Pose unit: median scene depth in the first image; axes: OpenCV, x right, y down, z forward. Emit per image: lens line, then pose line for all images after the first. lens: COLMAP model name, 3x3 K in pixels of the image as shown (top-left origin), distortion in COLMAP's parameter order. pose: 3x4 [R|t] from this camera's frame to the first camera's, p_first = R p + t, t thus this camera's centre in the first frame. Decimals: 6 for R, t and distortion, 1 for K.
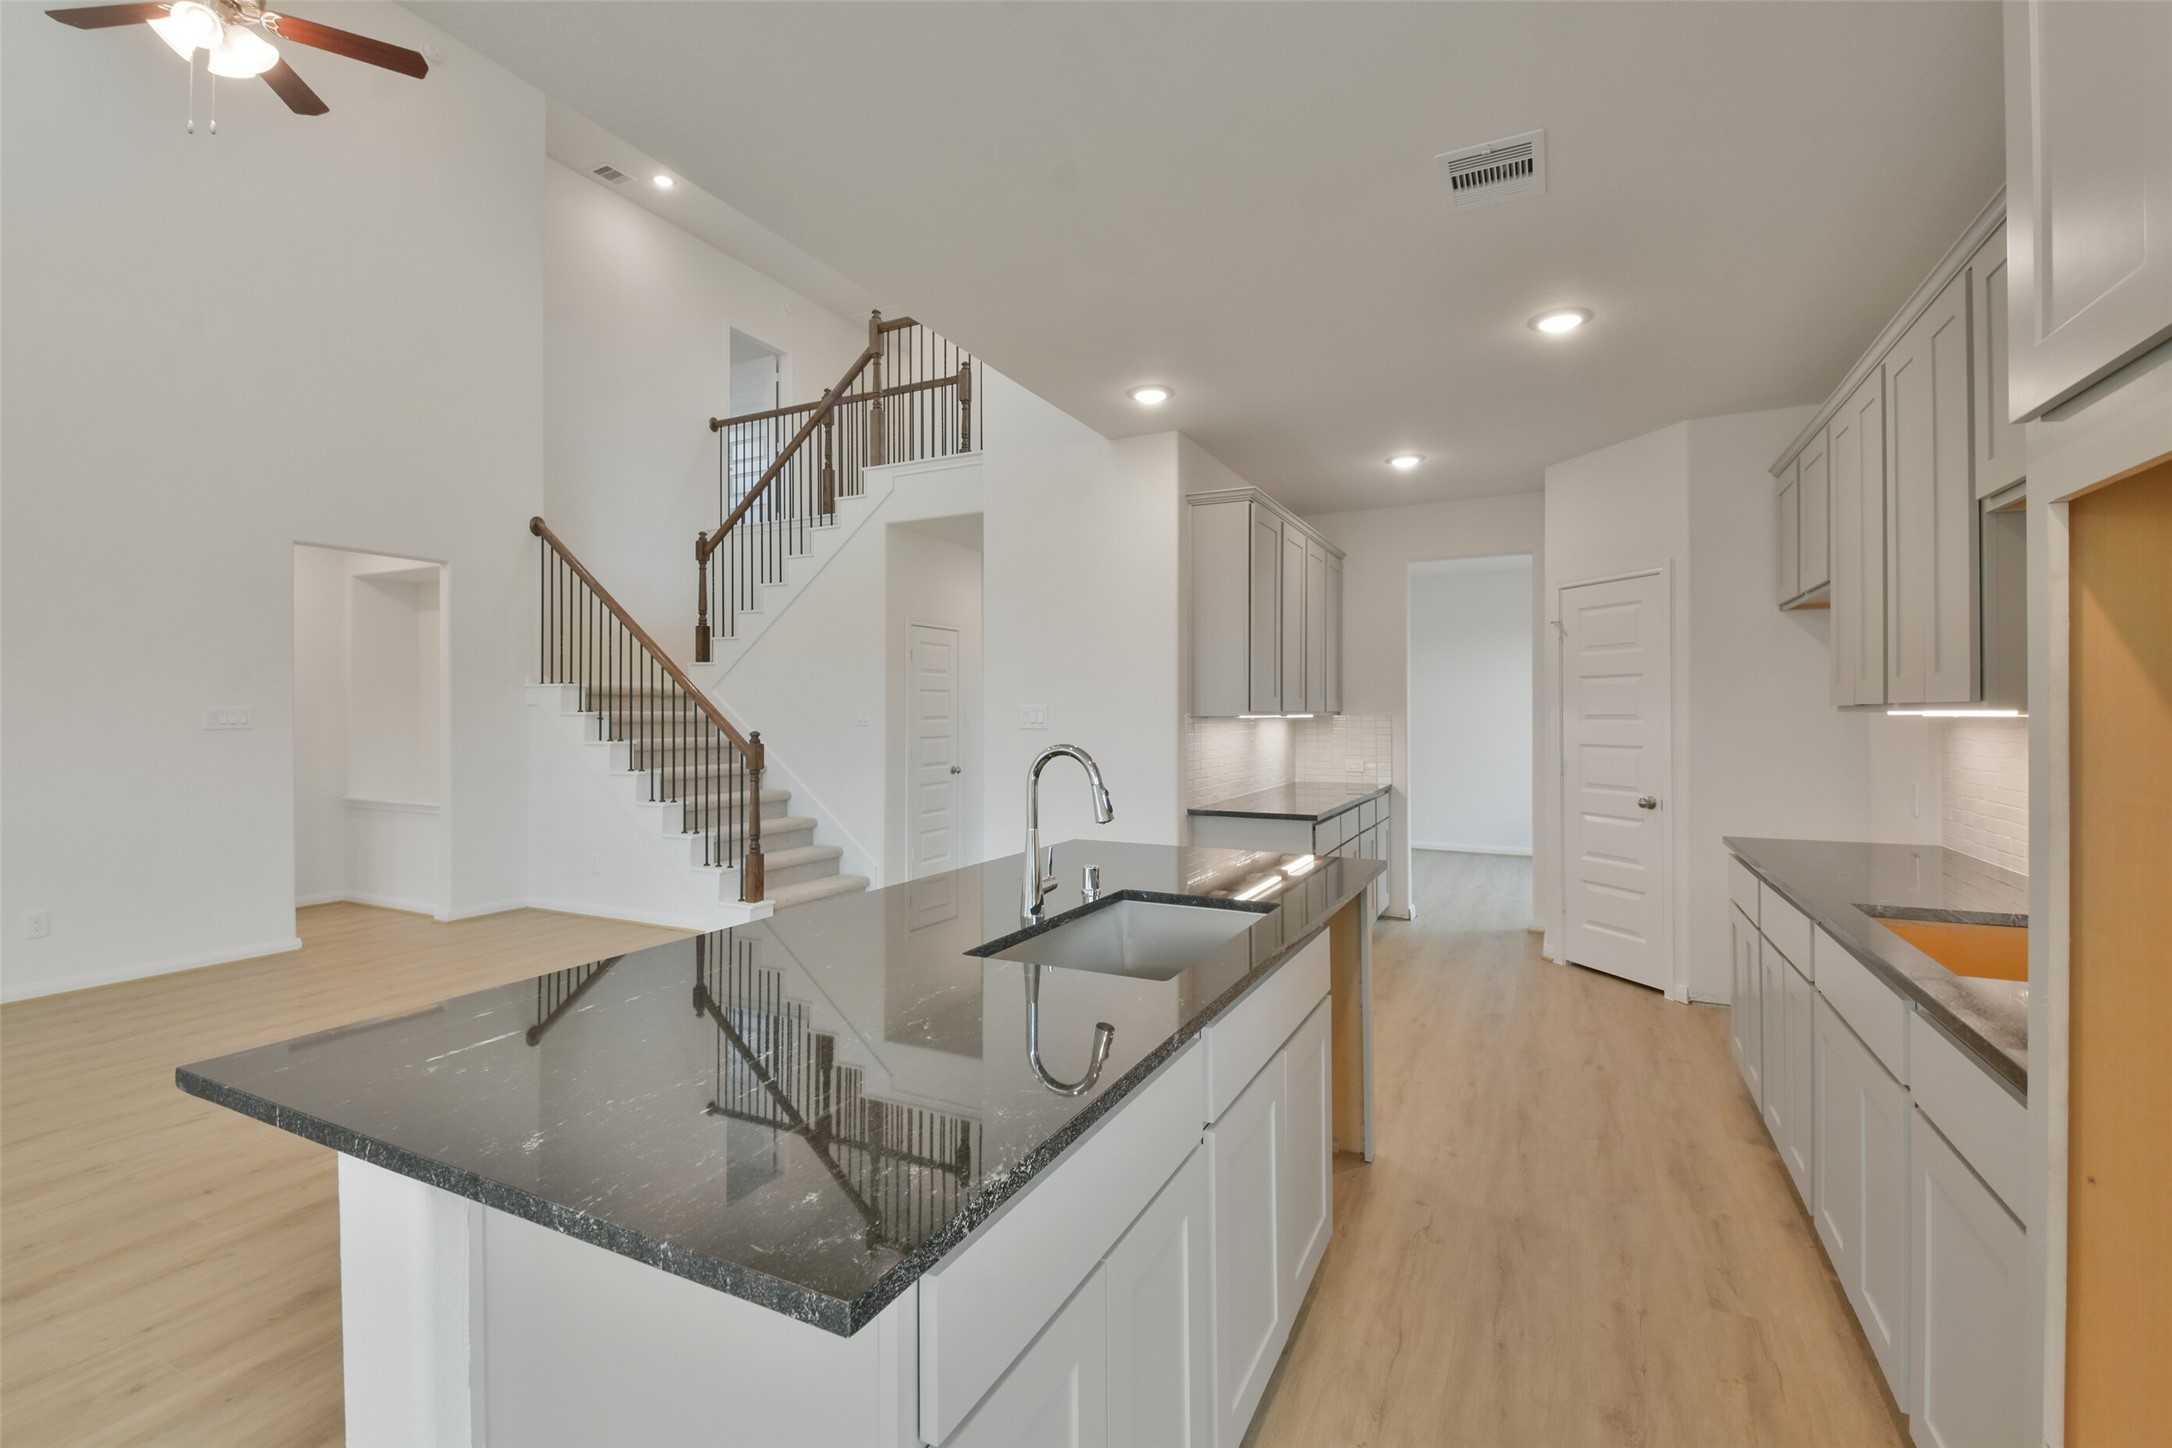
lens RADIAL K [[953.1, 0, 1086.3], [0, 953.1, 707.4], [0, 0, 1]] dist [0.034157, -0.021949]
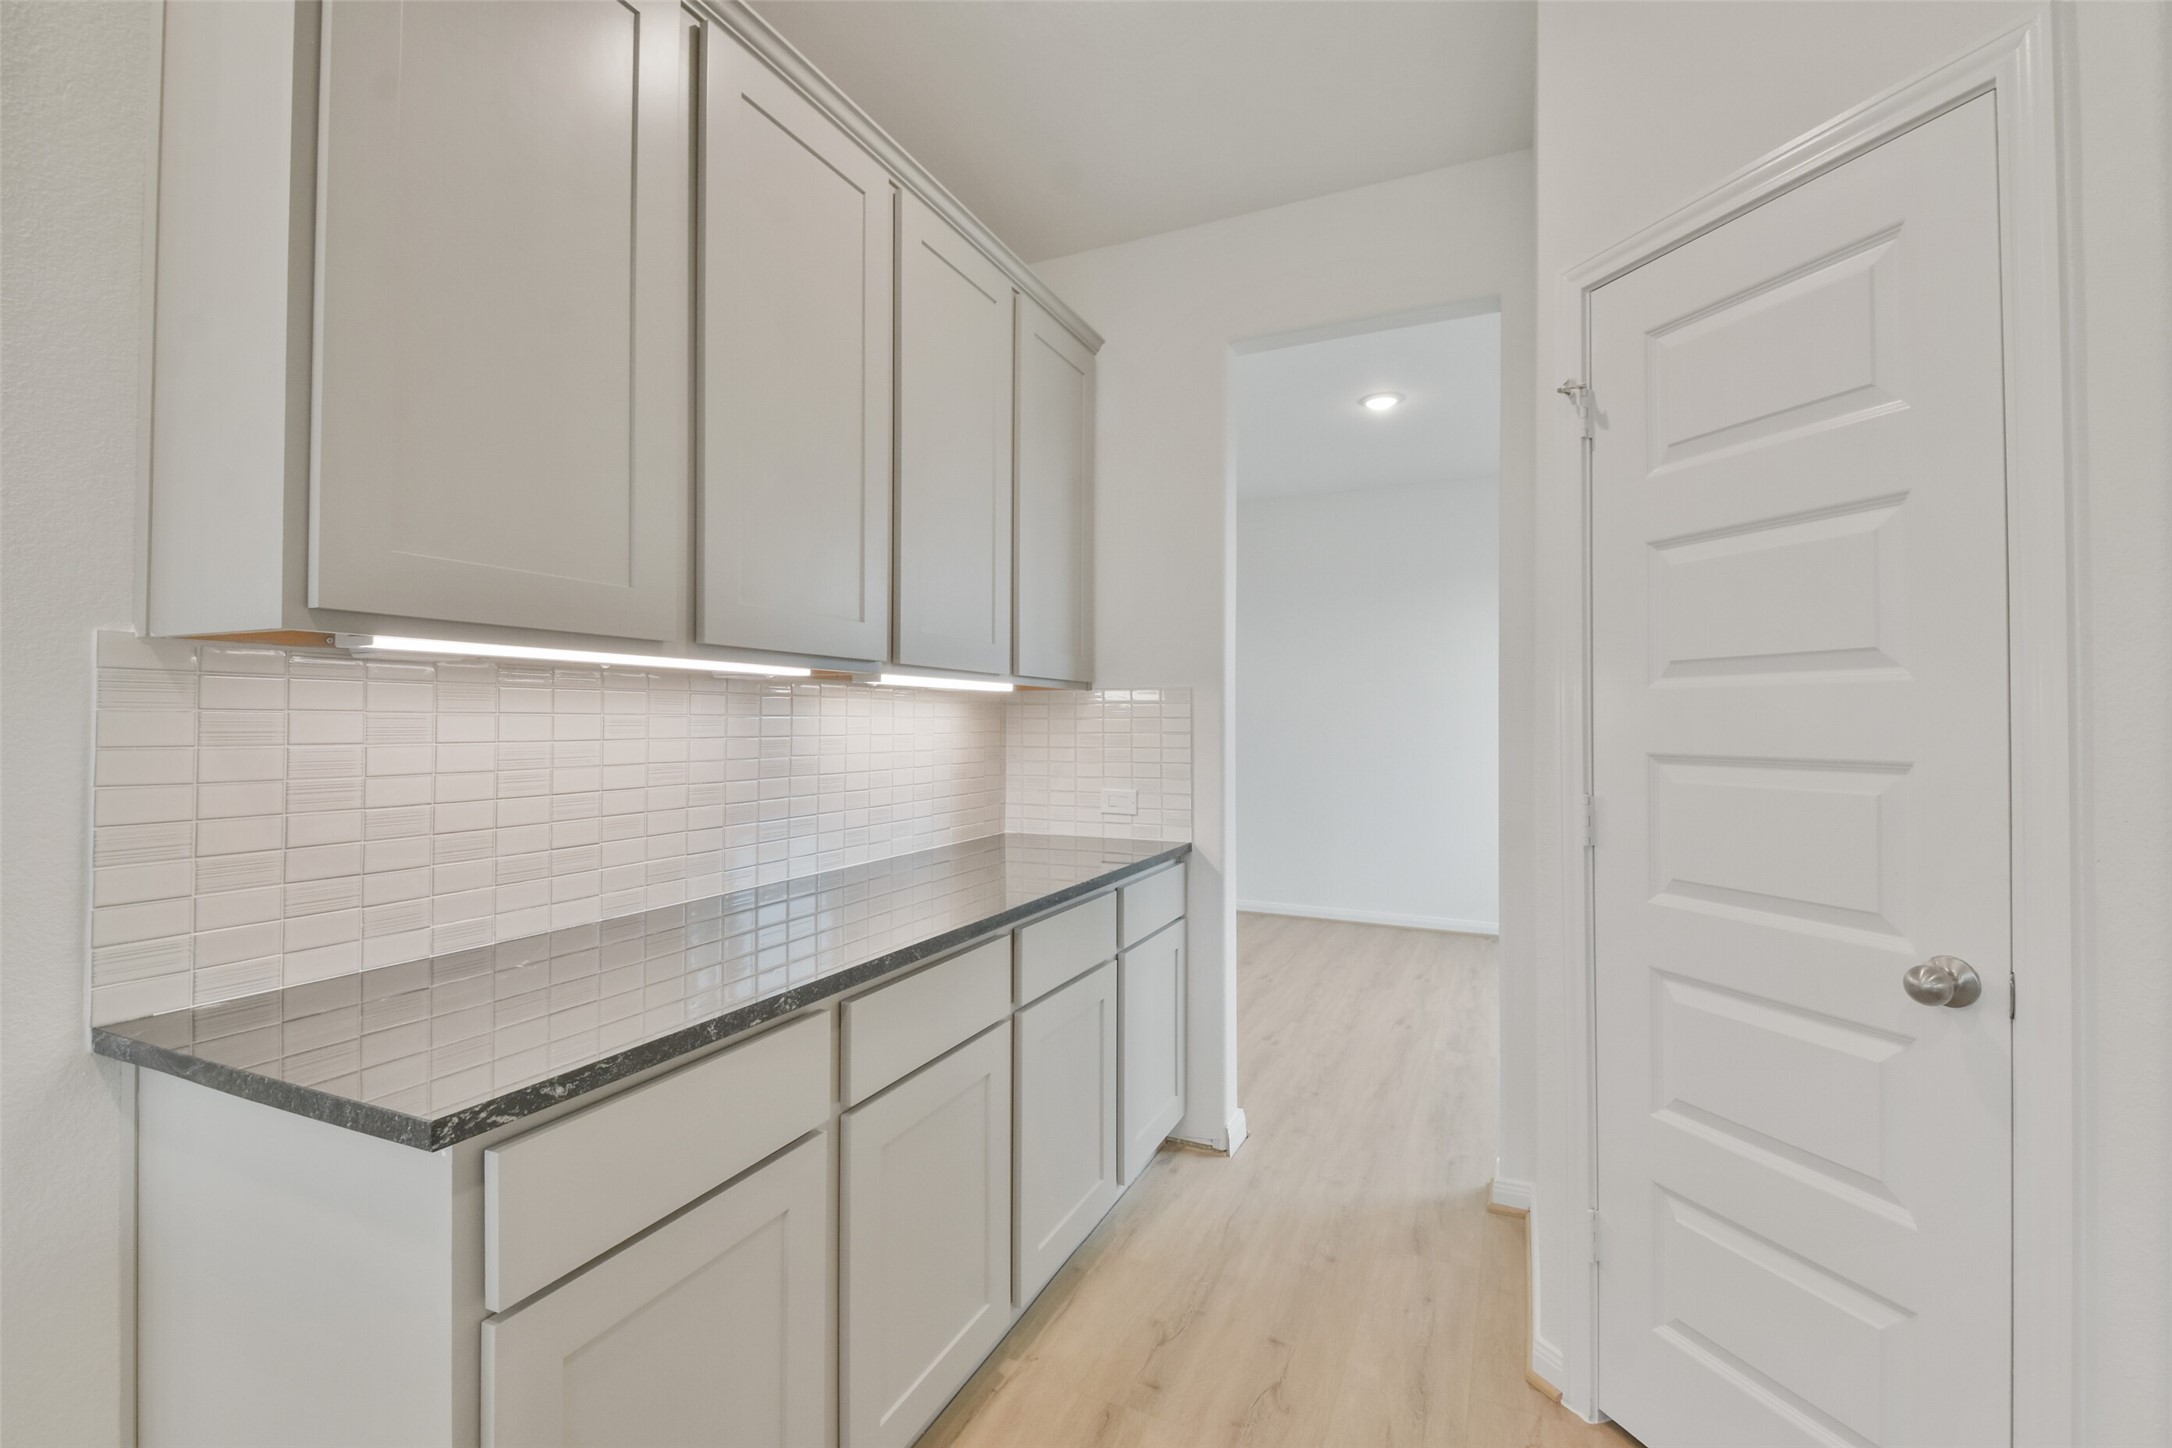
lens RADIAL K [[940.4, 0, 1094.6], [0, 940.4, 712.8], [0, 0, 1]] dist [0.033085, -0.020248]
pose [[0.999338, -0.001025, 0.036364, 0.274831], [0.001008, 0.999999, 0.000462, 0.020800], [-0.036365, -0.000425, 0.999339, 0.597495]]
